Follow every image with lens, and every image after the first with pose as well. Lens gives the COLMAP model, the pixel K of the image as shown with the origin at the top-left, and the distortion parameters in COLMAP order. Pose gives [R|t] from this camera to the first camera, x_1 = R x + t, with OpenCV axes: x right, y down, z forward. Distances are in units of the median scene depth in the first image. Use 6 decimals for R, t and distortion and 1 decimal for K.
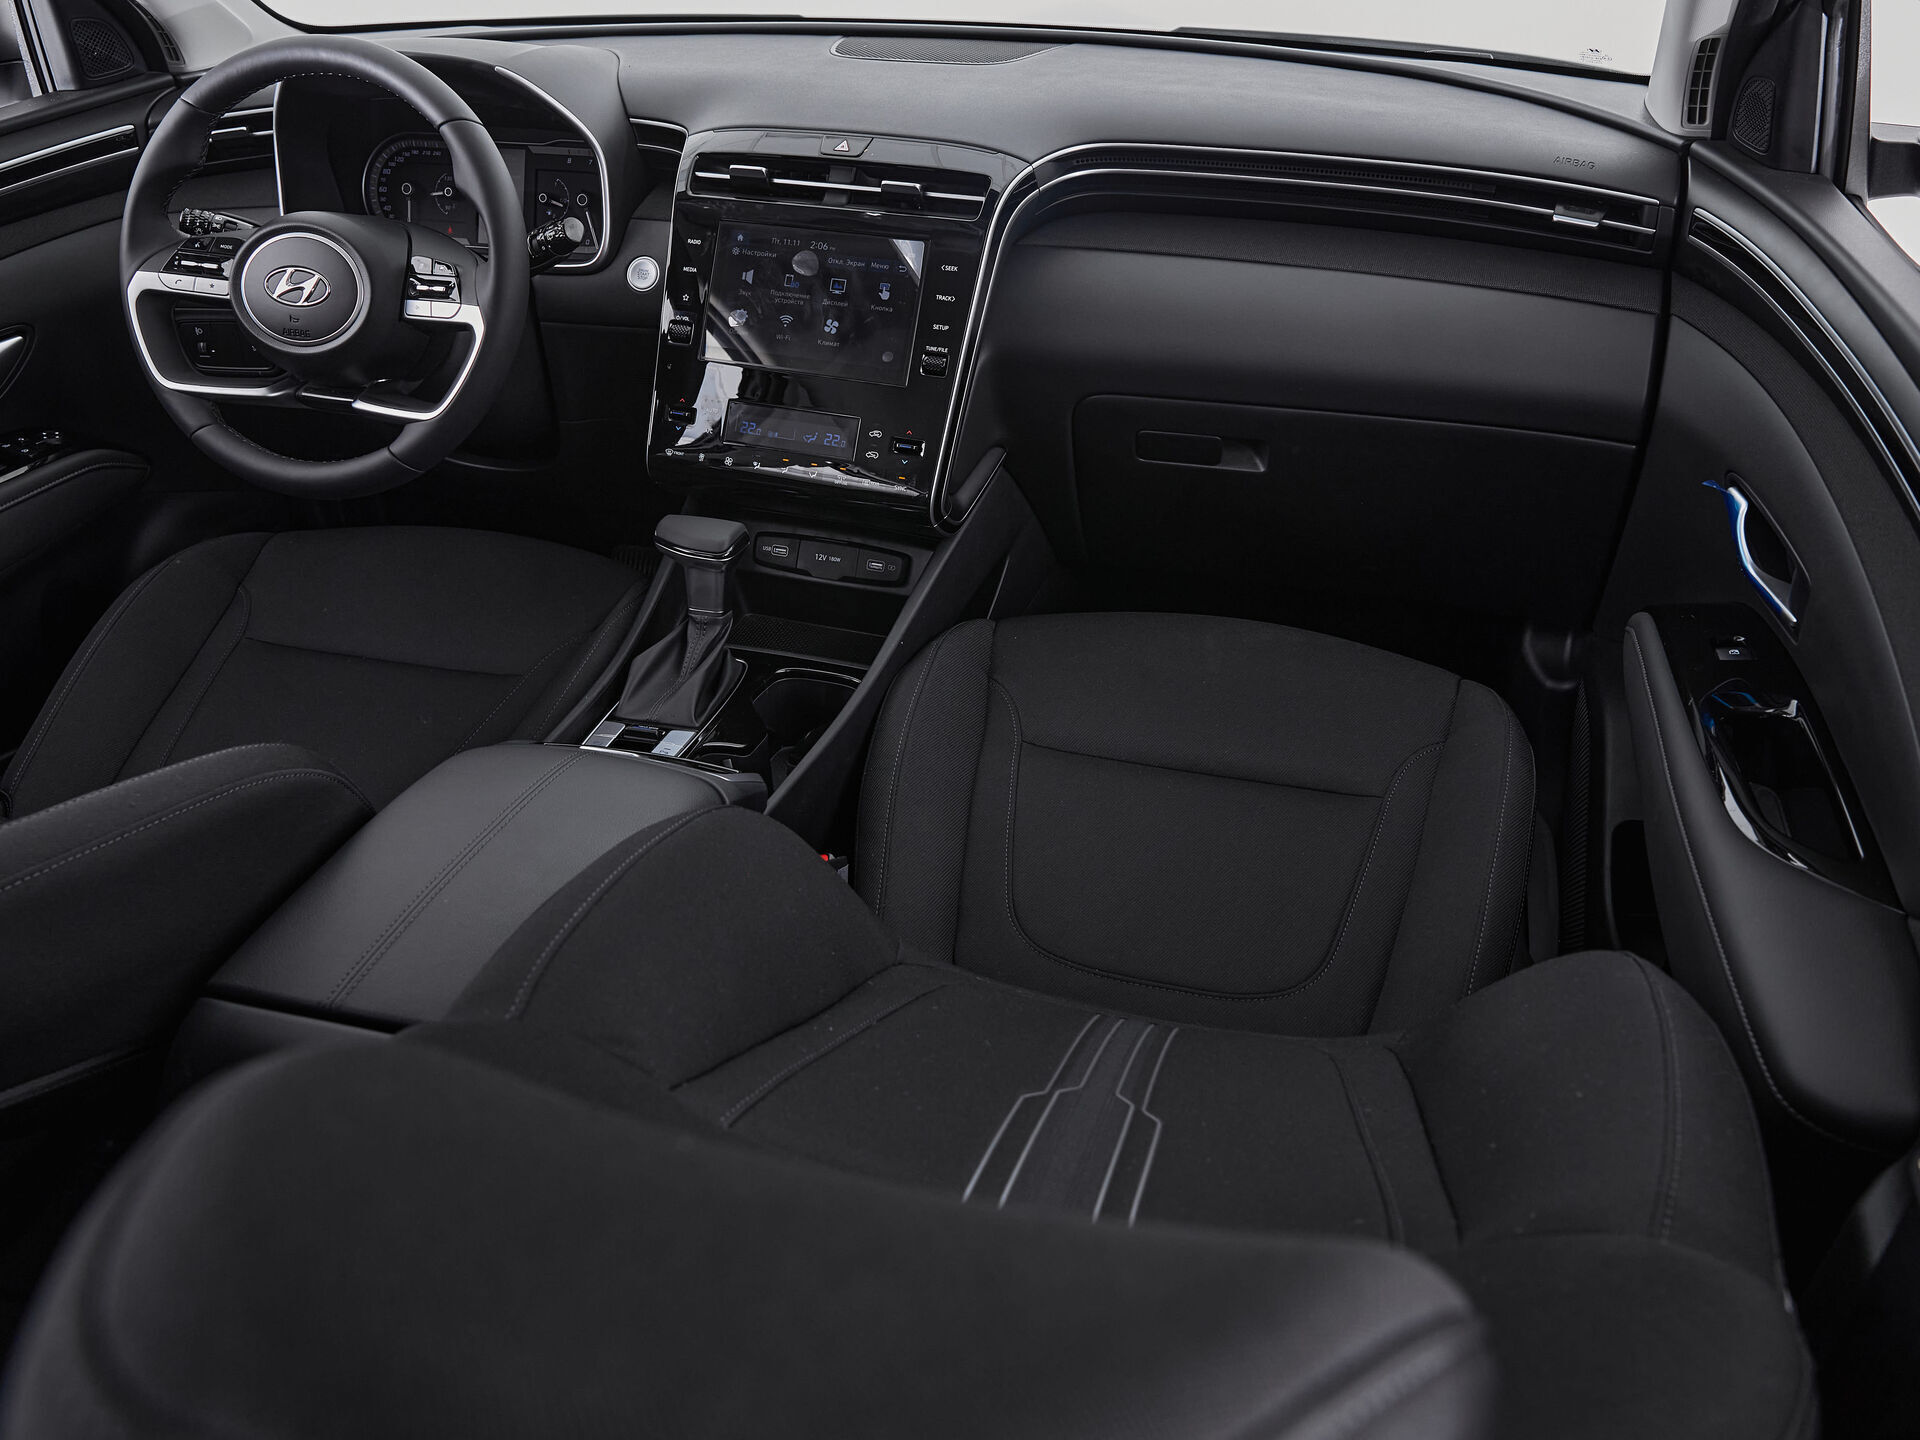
lens RADIAL K [[1474.8, 0, 960.0], [0, 1474.8, 720.0], [0, 0, 1]] dist [-0.015006, 0.014302]
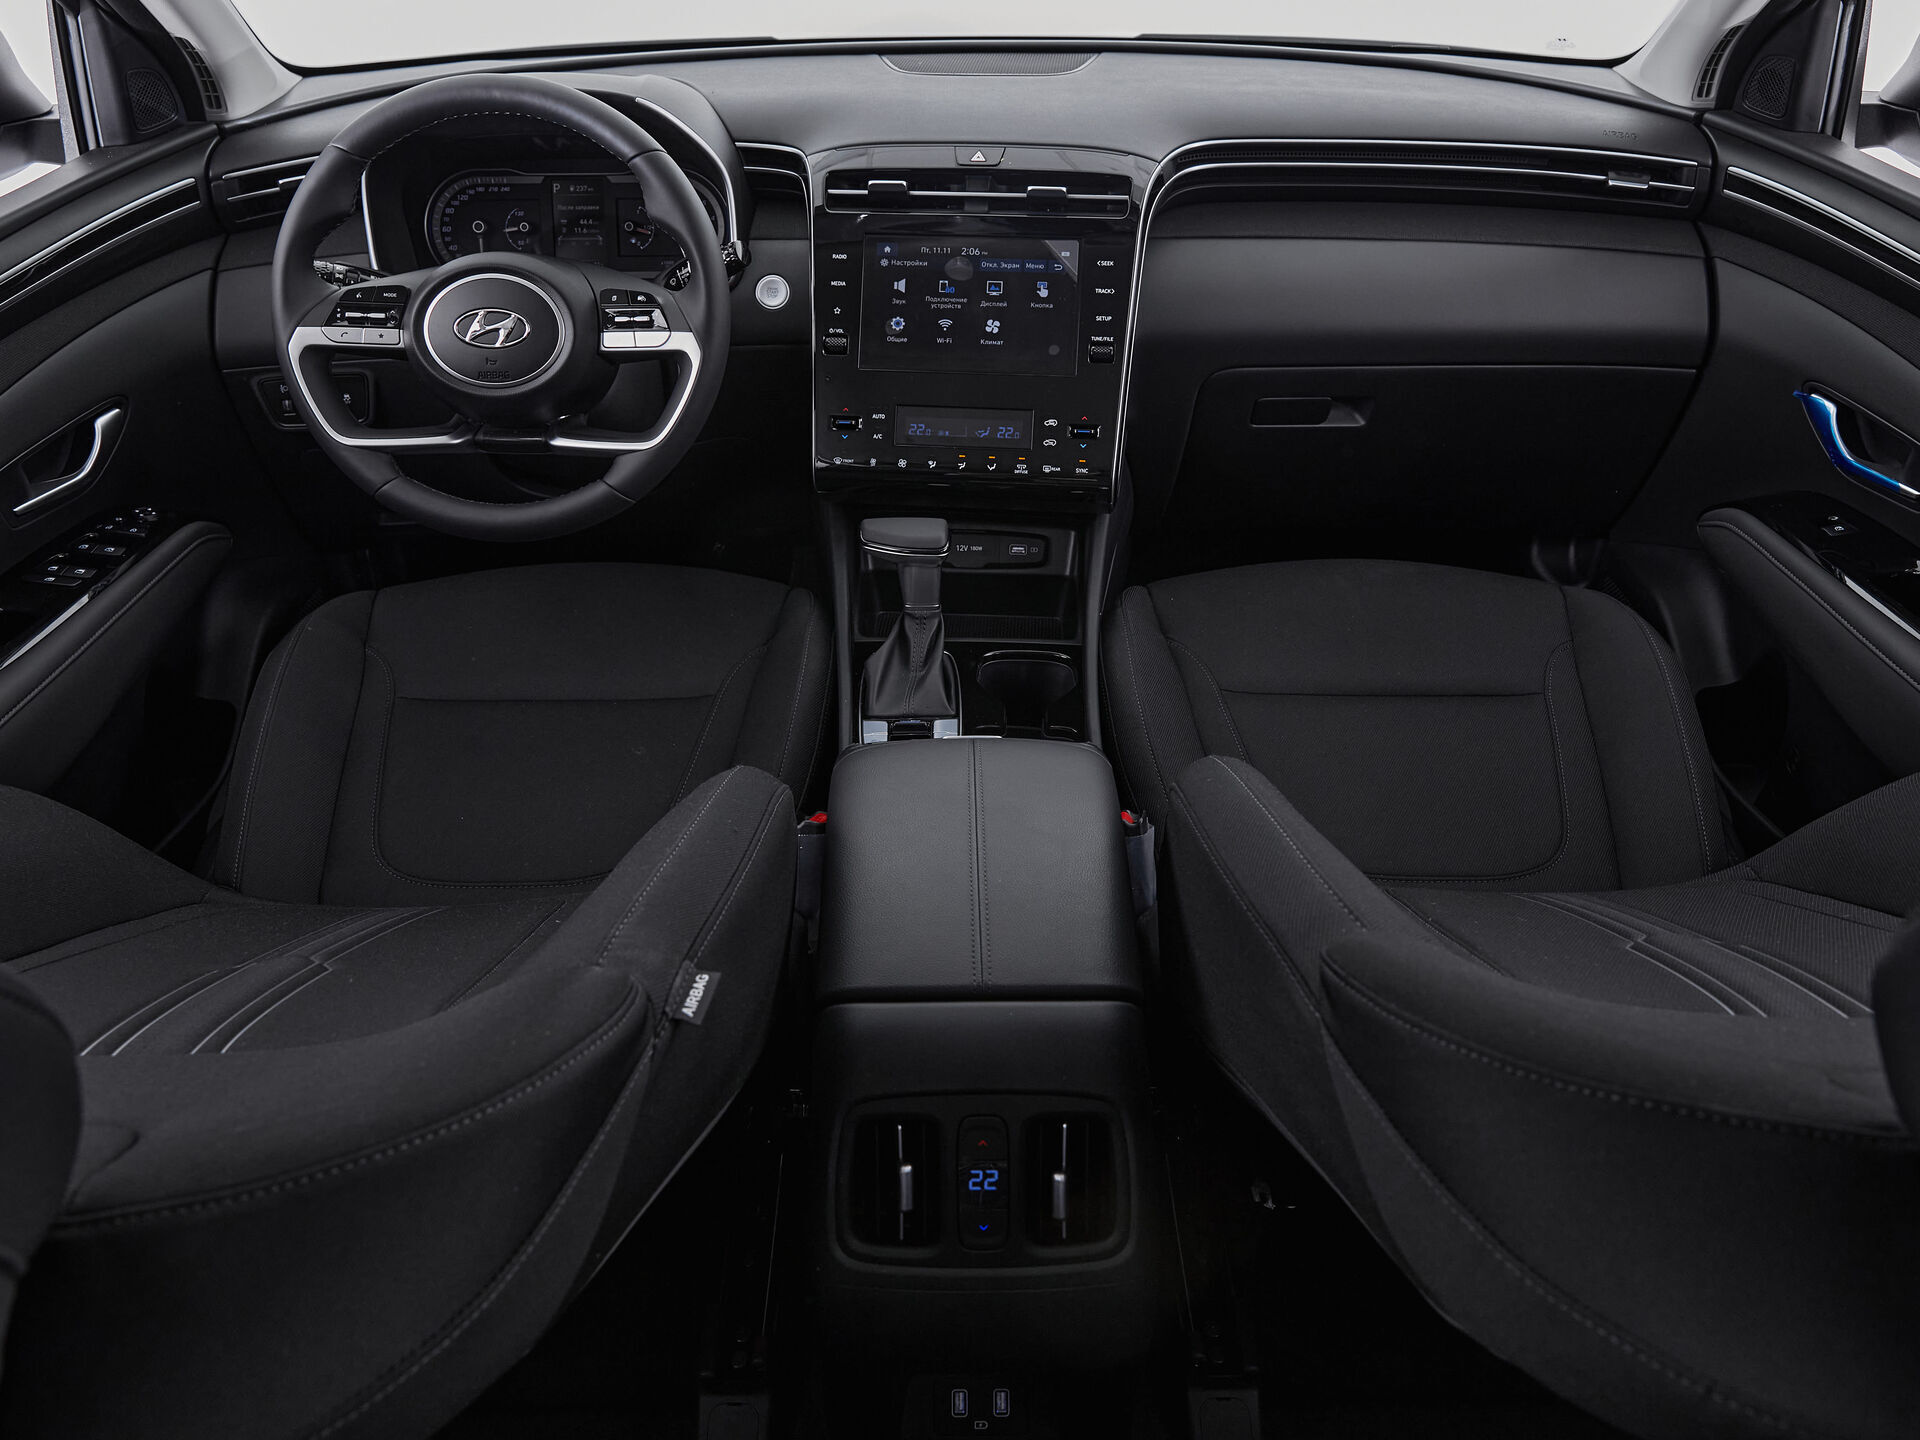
lens RADIAL K [[1465.1, 0, 960.0], [0, 1465.1, 720.0], [0, 0, 1]] dist [-0.020214, 0.017946]
pose [[0.968305, -0.137086, 0.208788, -0.370859], [0.137324, 0.990435, 0.013428, -0.004032], [-0.208632, 0.015669, 0.977869, -0.019921]]
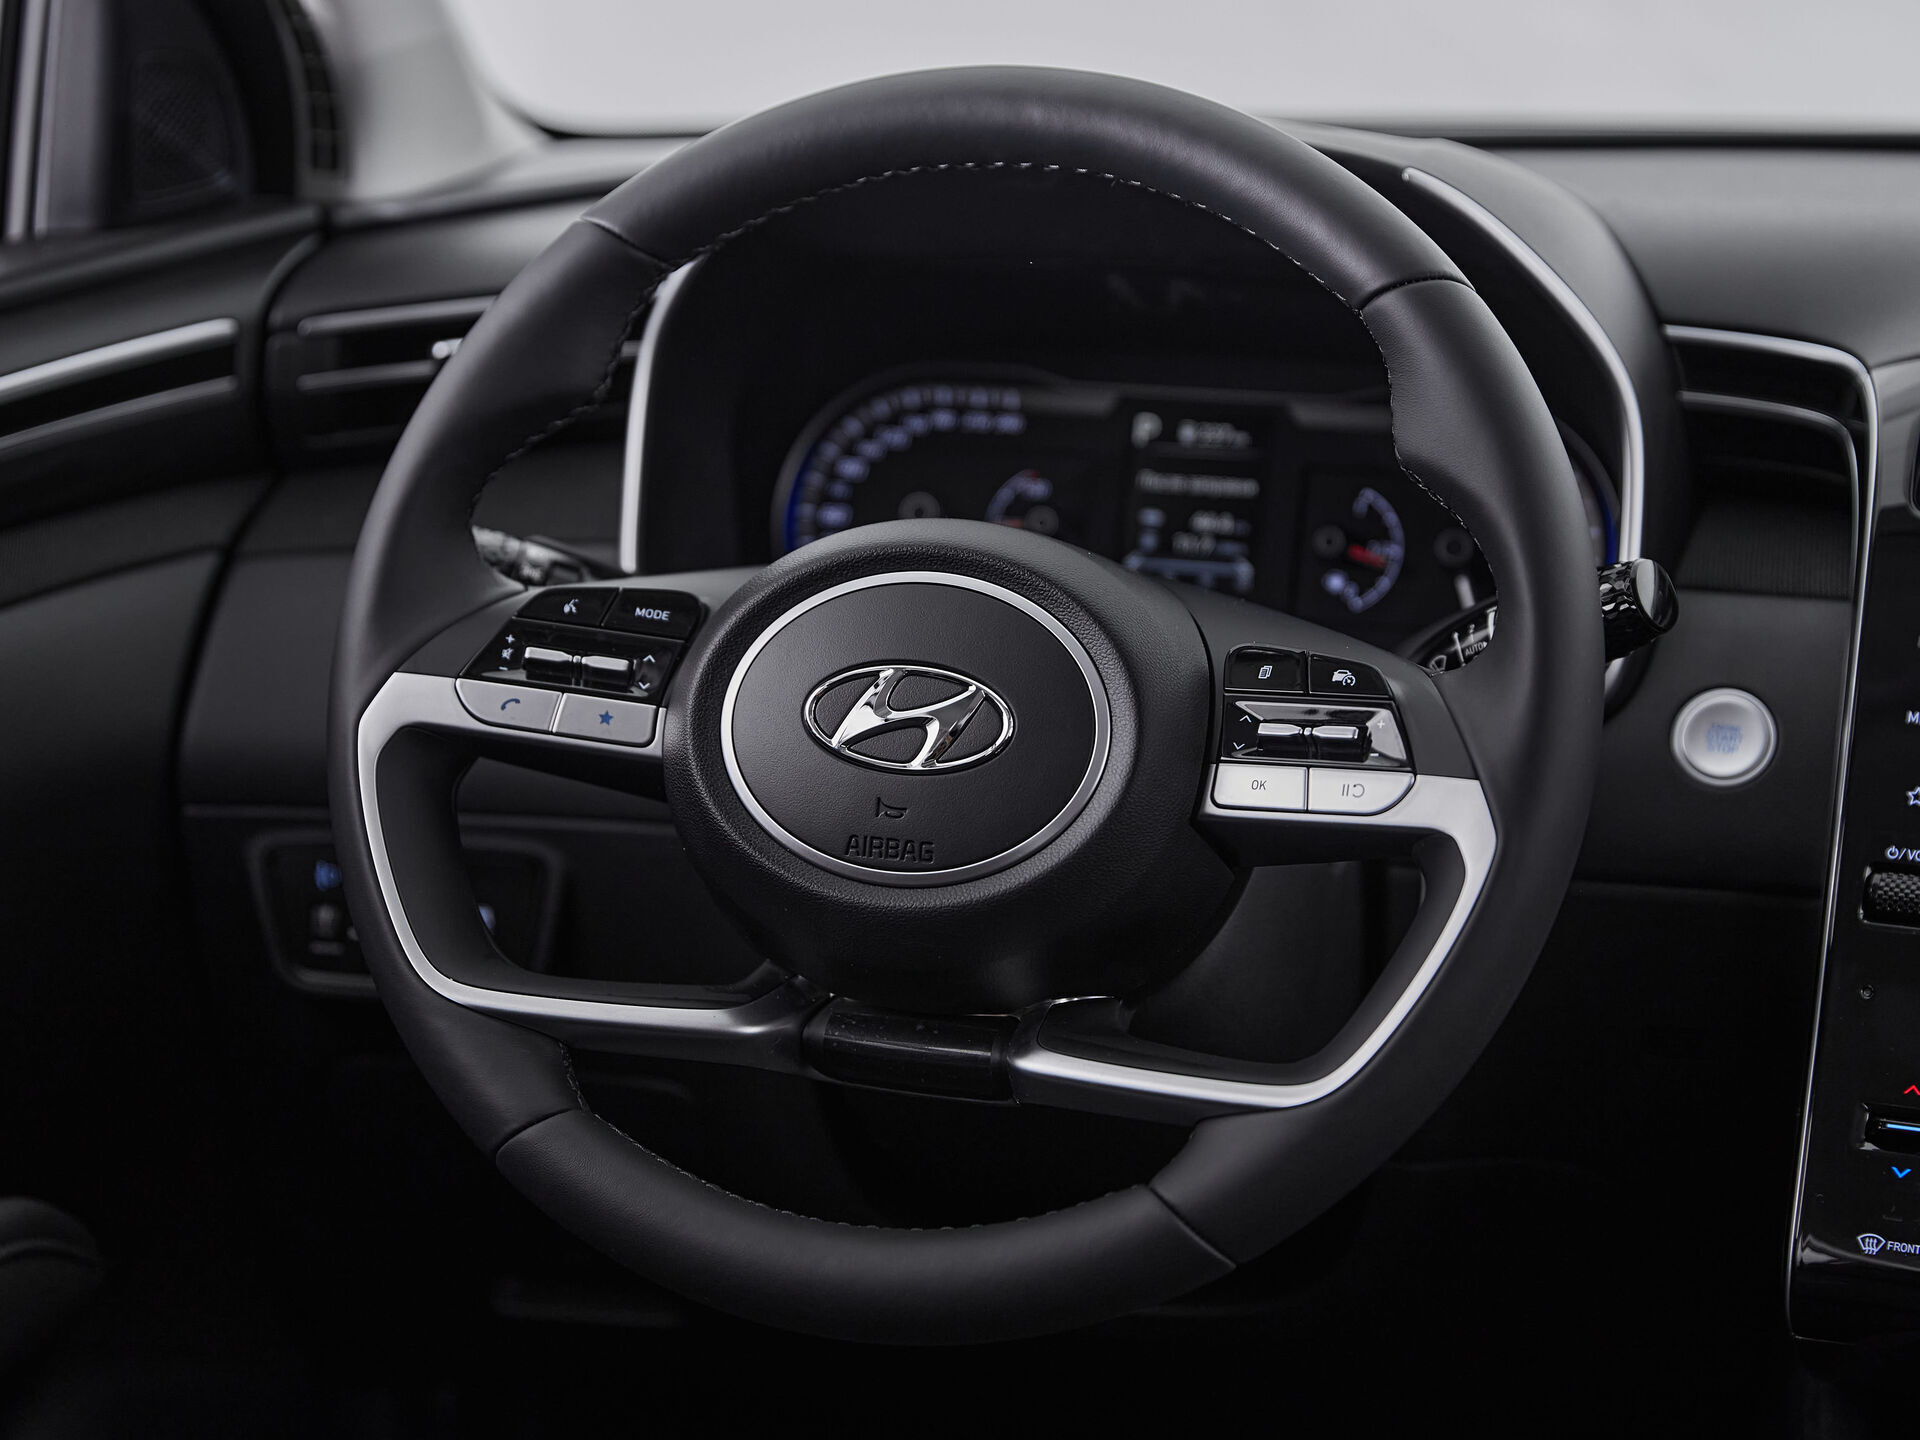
lens RADIAL K [[4202.7, 0, 960.0], [0, 4202.7, 720.0], [0, 0, 1]] dist [-0.027451, -0.115060]
pose [[0.998621, 0.023786, -0.046799, -0.376316], [-0.038438, 0.938466, -0.343227, 0.038978], [0.035755, 0.344553, 0.938086, 0.079842]]
